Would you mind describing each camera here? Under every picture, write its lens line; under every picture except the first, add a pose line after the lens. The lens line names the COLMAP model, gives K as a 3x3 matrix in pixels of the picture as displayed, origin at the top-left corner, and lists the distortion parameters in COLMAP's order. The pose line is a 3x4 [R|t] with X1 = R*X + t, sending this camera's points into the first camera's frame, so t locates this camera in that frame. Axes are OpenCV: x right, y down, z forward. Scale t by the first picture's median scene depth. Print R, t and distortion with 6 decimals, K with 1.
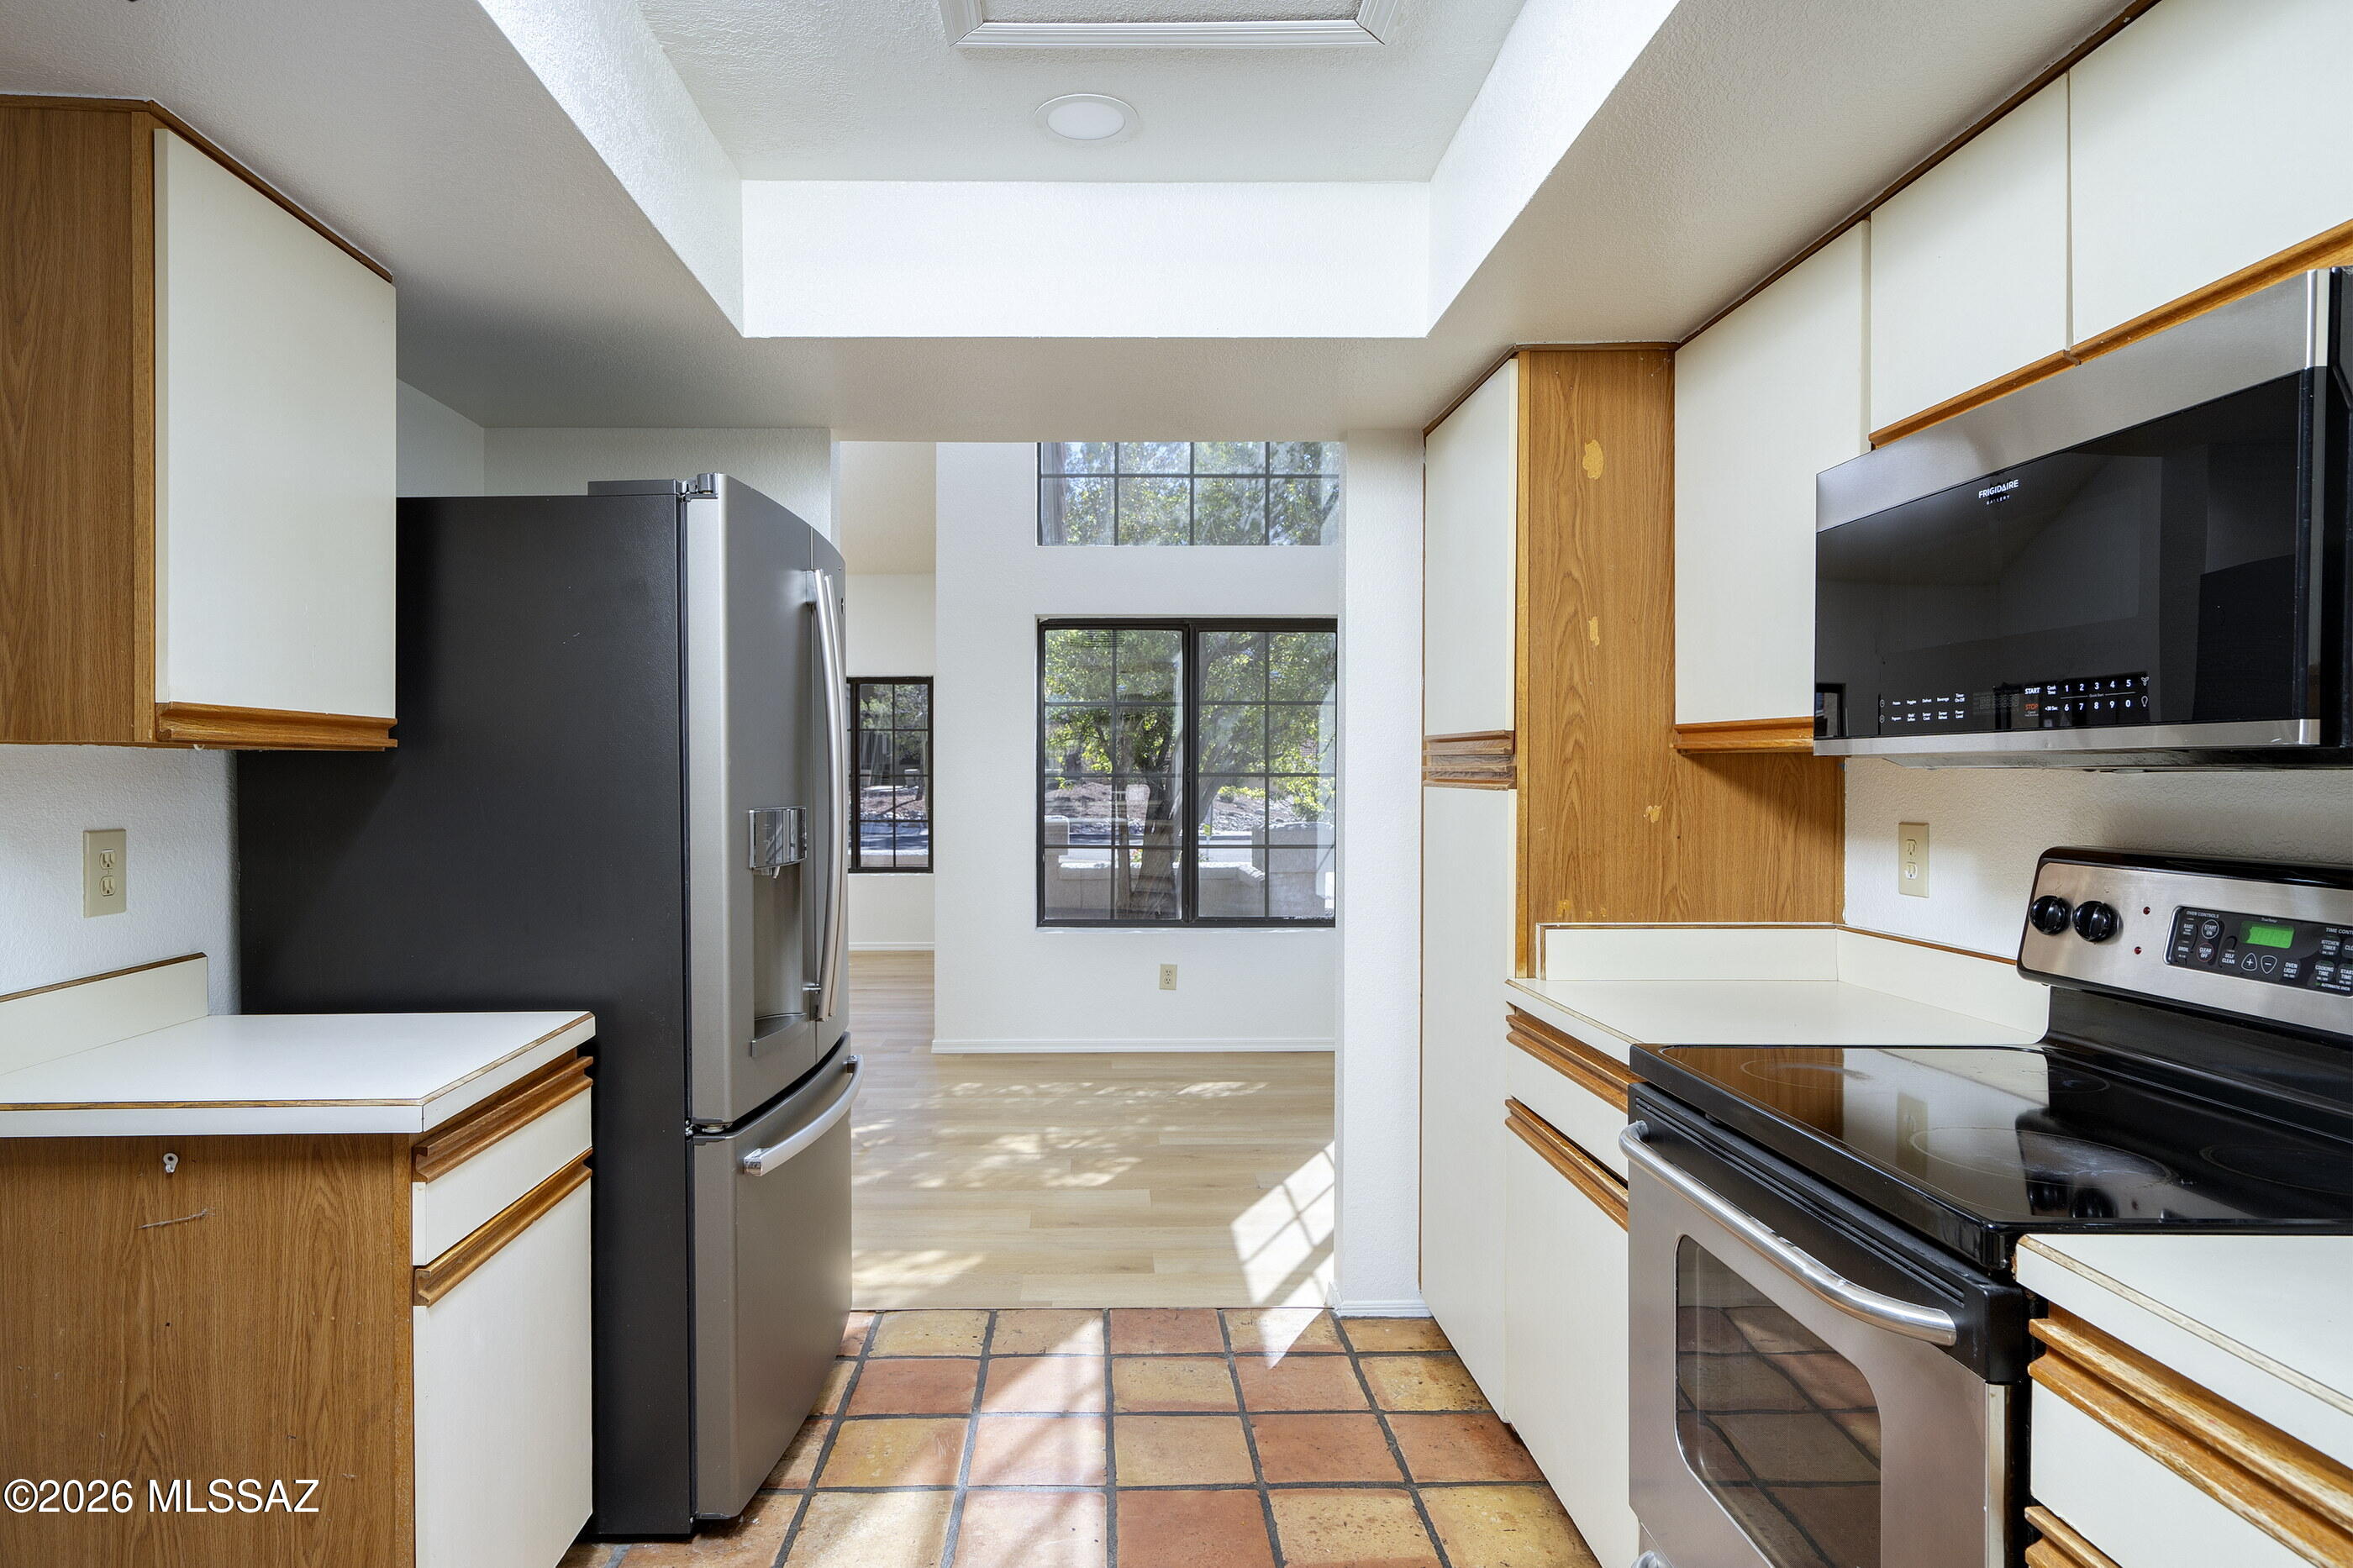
lens RADIAL K [[1281.2, 0, 1176.5], [0, 1281.2, 784.0], [0, 0, 1]] dist [0.010654, 0.000990]
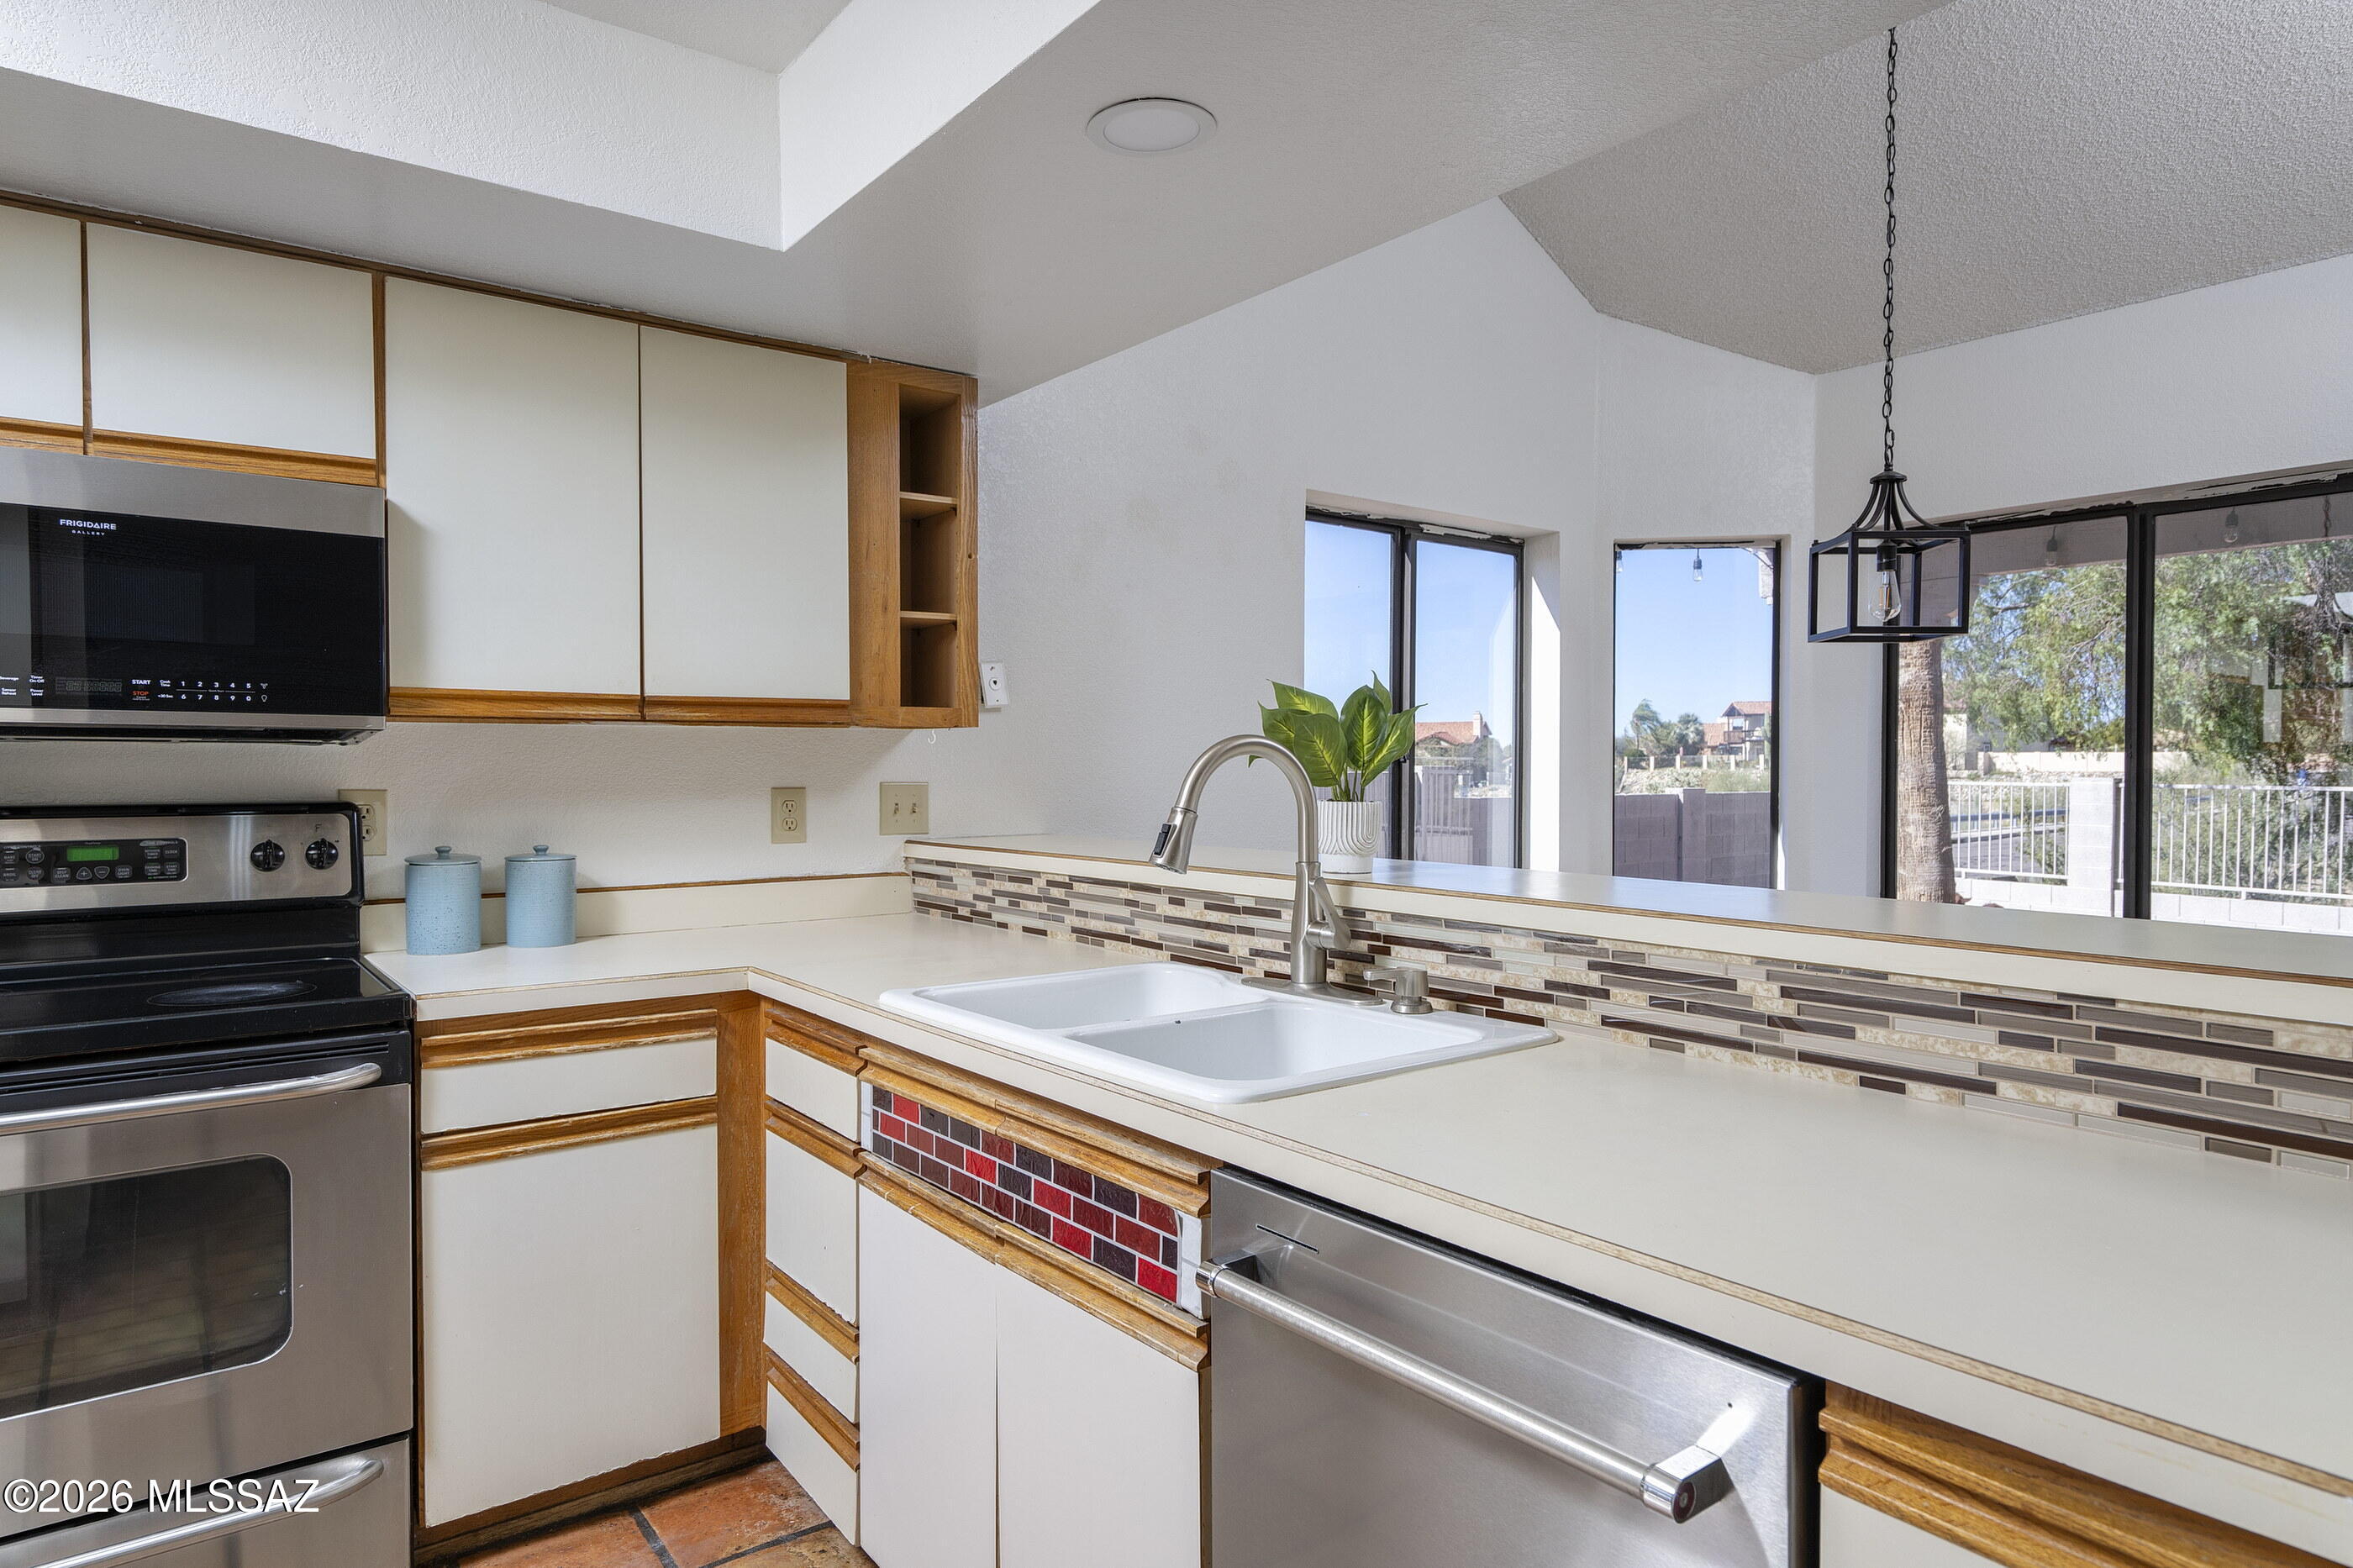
lens RADIAL K [[1369.9, 0, 1176.5], [0, 1369.9, 784.0], [0, 0, 1]] dist [-0.001166, 0.004198]
pose [[-0.556641, -0.018049, 0.830557, -1.199269], [-0.005297, 0.999821, 0.018177, 0.005322], [-0.830736, 0.005718, -0.556637, 0.911081]]
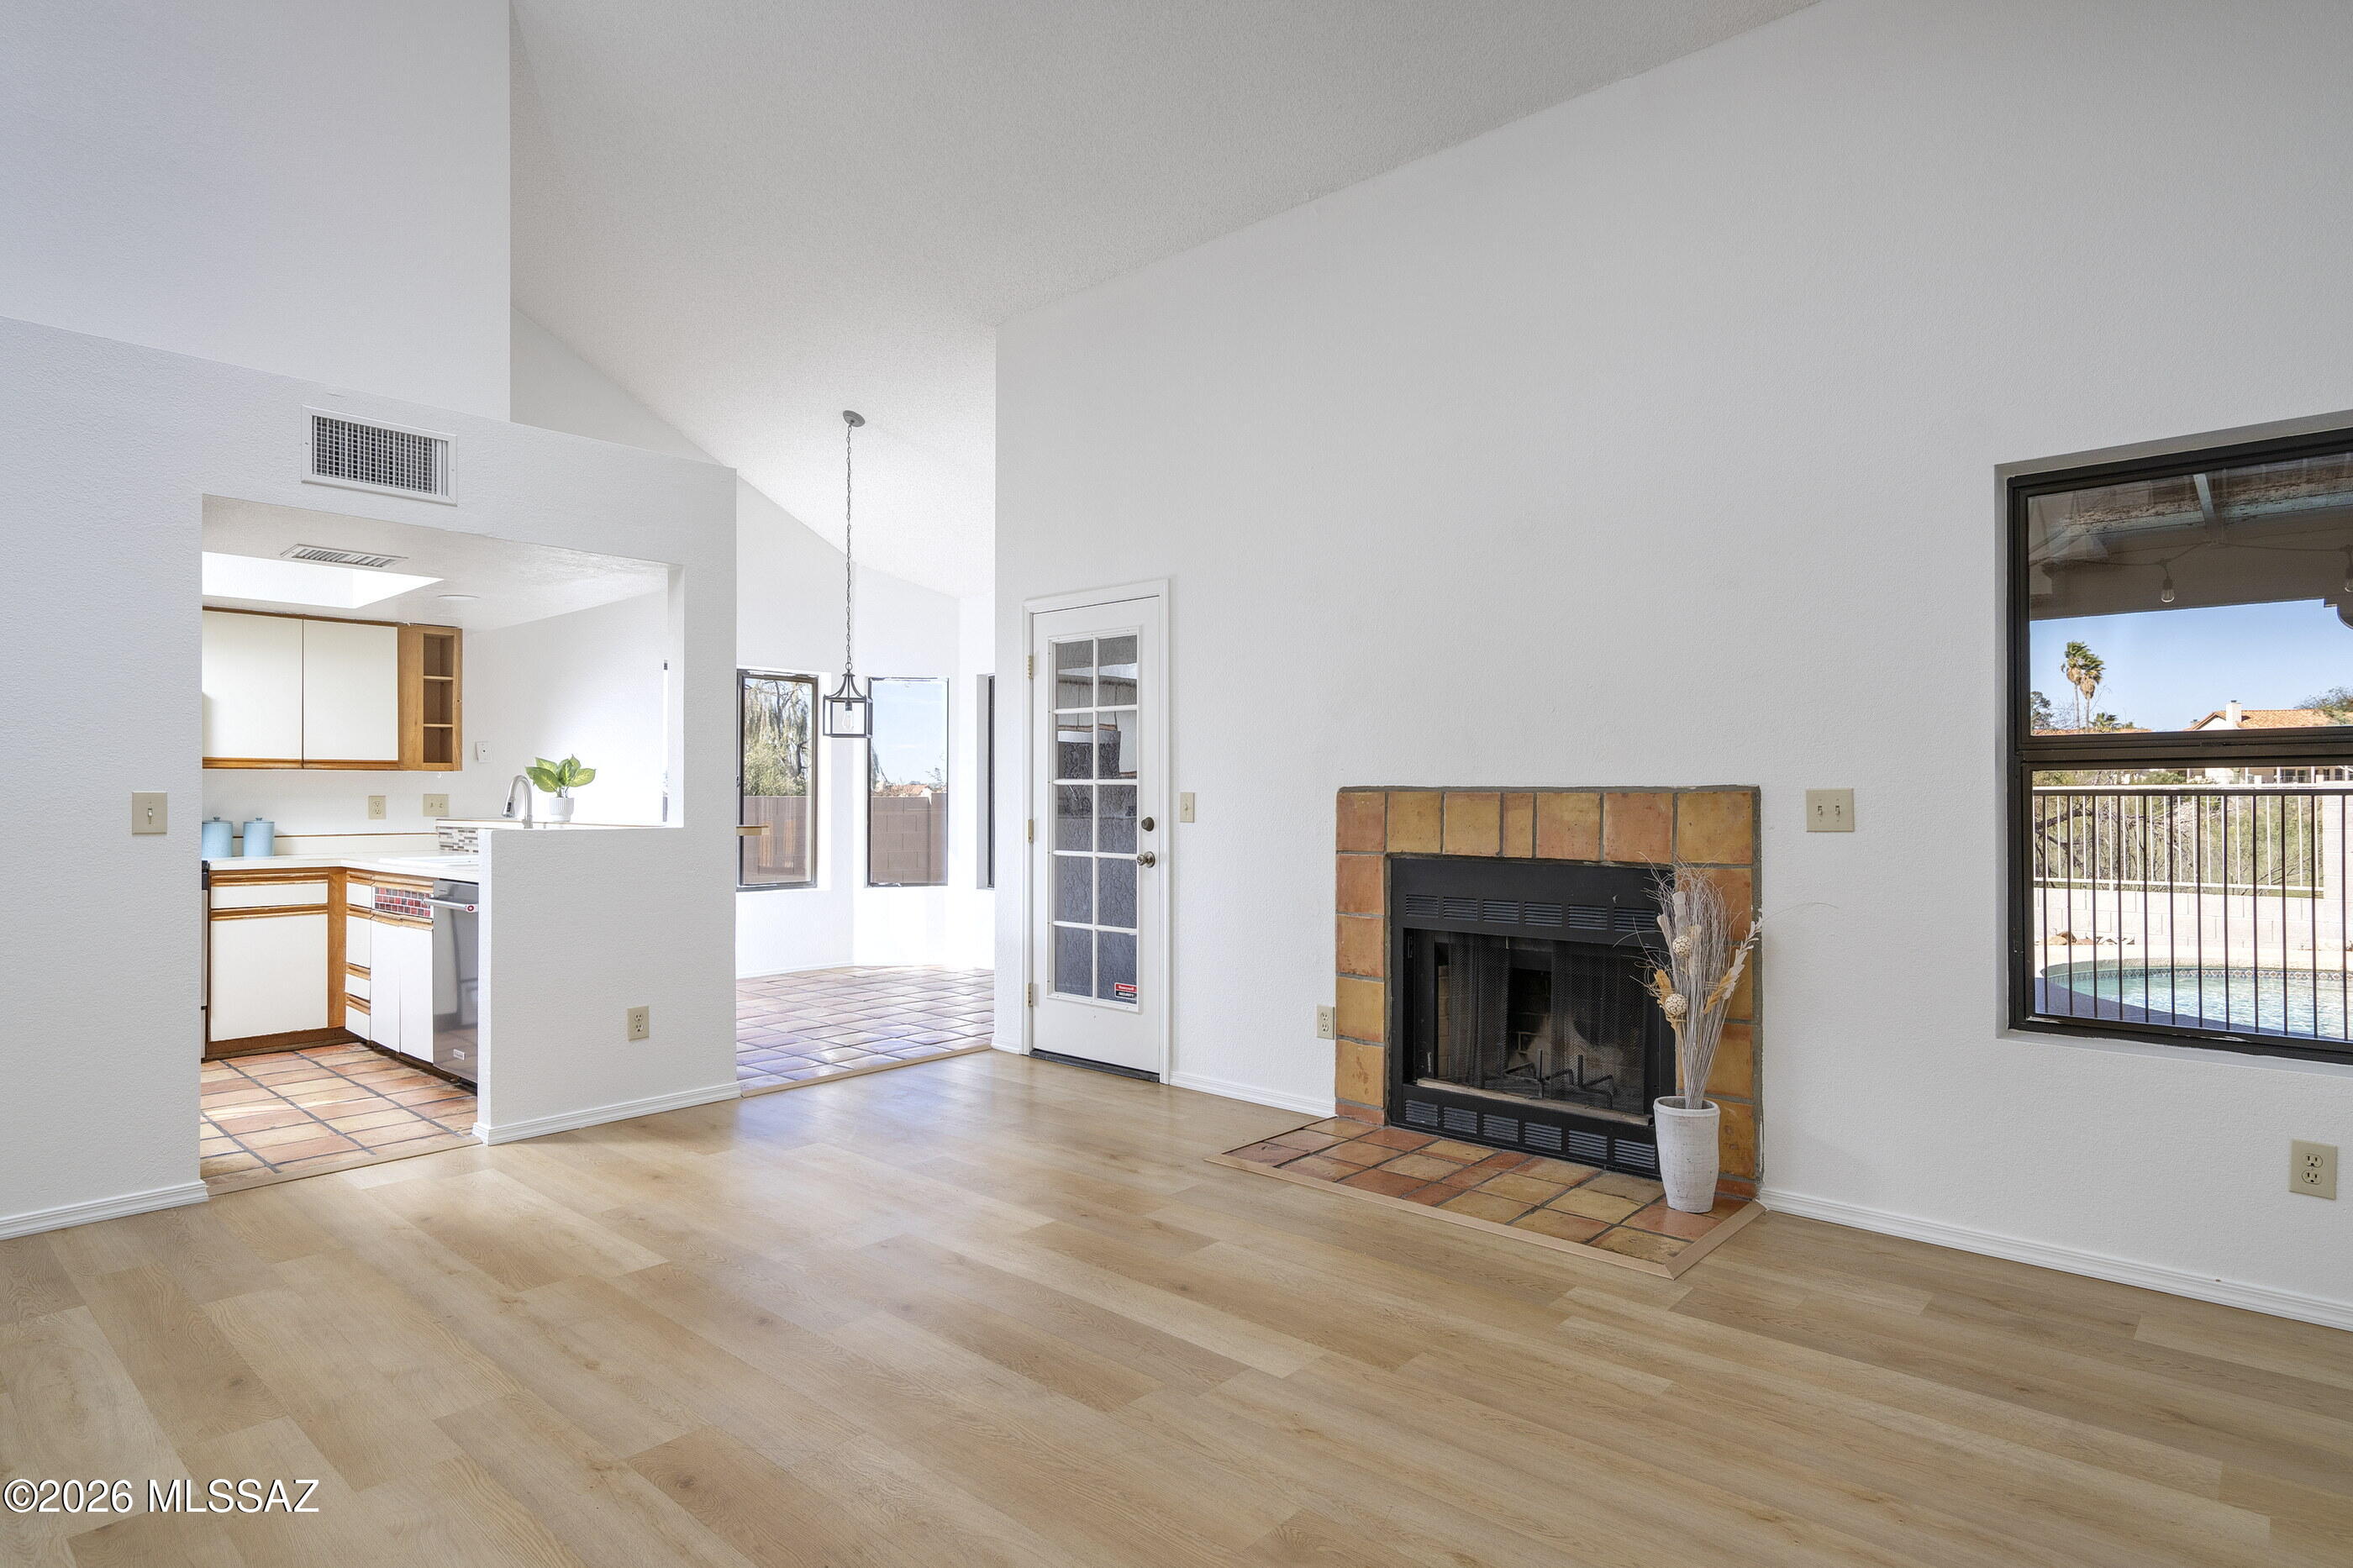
lens RADIAL K [[1281.2, 0, 1176.5], [0, 1281.2, 784.0], [0, 0, 1]] dist [0.010654, 0.000990]
pose [[-0.695270, 0.001350, 0.718747, -4.561031], [-0.005522, 0.999959, -0.007220, 0.027433], [-0.718727, -0.008988, -0.695234, 1.408497]]
